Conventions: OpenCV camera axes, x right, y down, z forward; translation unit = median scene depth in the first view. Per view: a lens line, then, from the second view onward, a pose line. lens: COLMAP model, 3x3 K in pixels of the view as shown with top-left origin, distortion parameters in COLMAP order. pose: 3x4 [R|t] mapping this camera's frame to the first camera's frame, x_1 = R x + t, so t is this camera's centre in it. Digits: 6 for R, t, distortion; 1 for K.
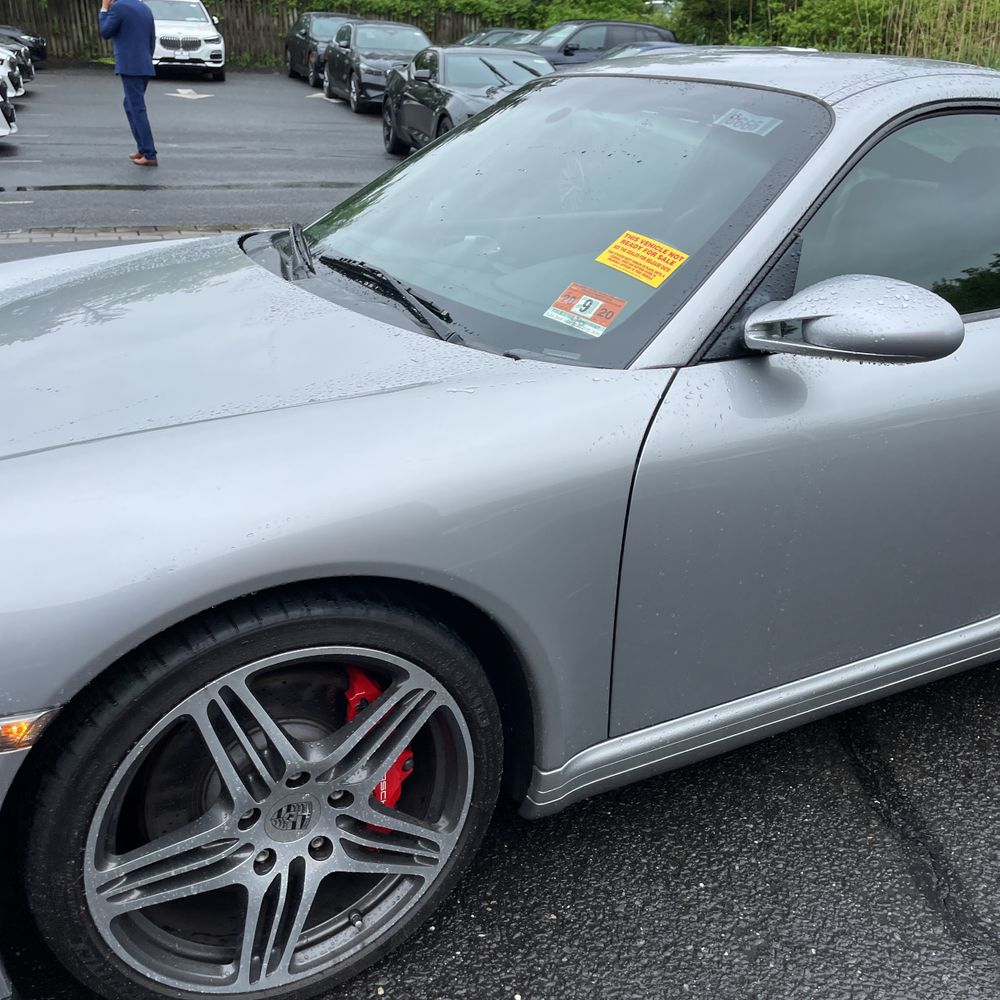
lens RADIAL K [[1004.5, 0, 500.0], [0, 1004.5, 500.0], [0, 0, 1]] dist [0.098582, -0.145461]
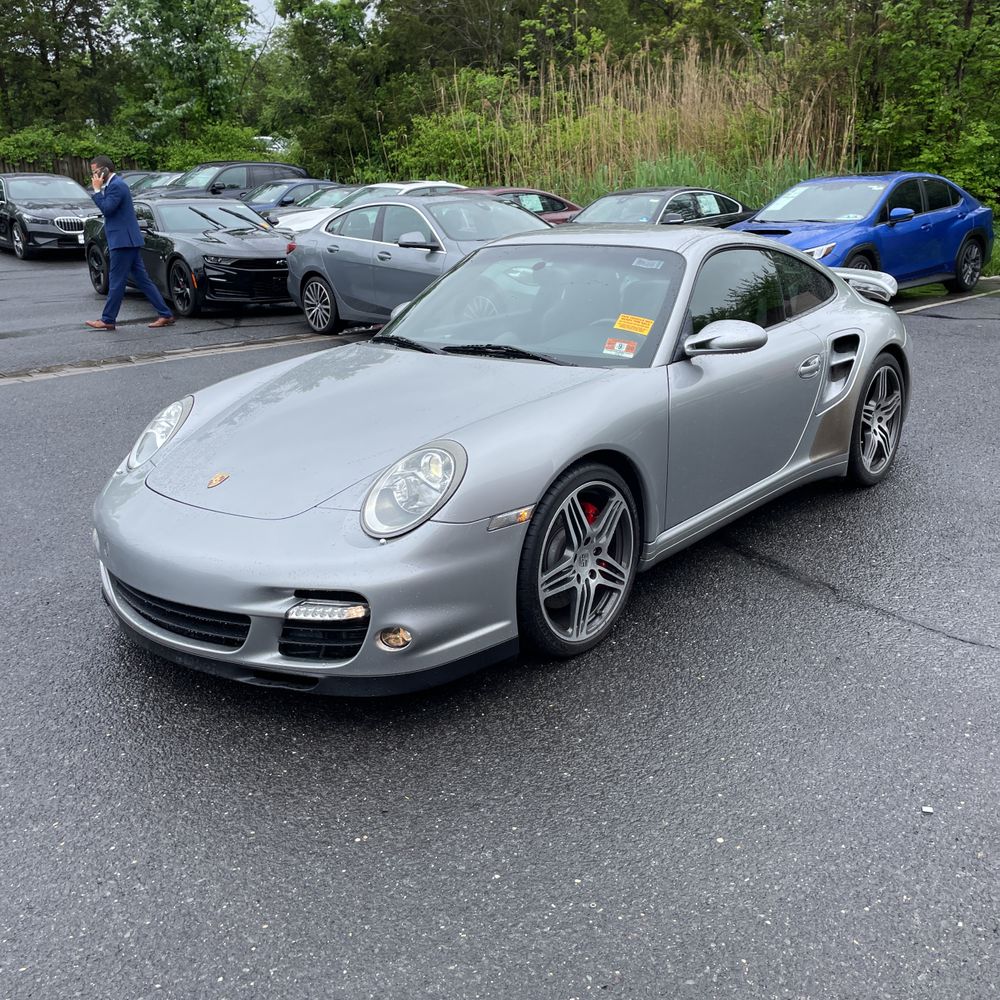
lens RADIAL K [[992.0, 0, 500.1], [0, 992.0, 499.8], [0, 0, 1]] dist [0.098607, -0.119182]
pose [[0.925647, -0.167424, 0.339333, -1.068044], [0.200635, 0.977507, -0.065009, 0.260860], [-0.320816, 0.128258, 0.938417, -1.075965]]
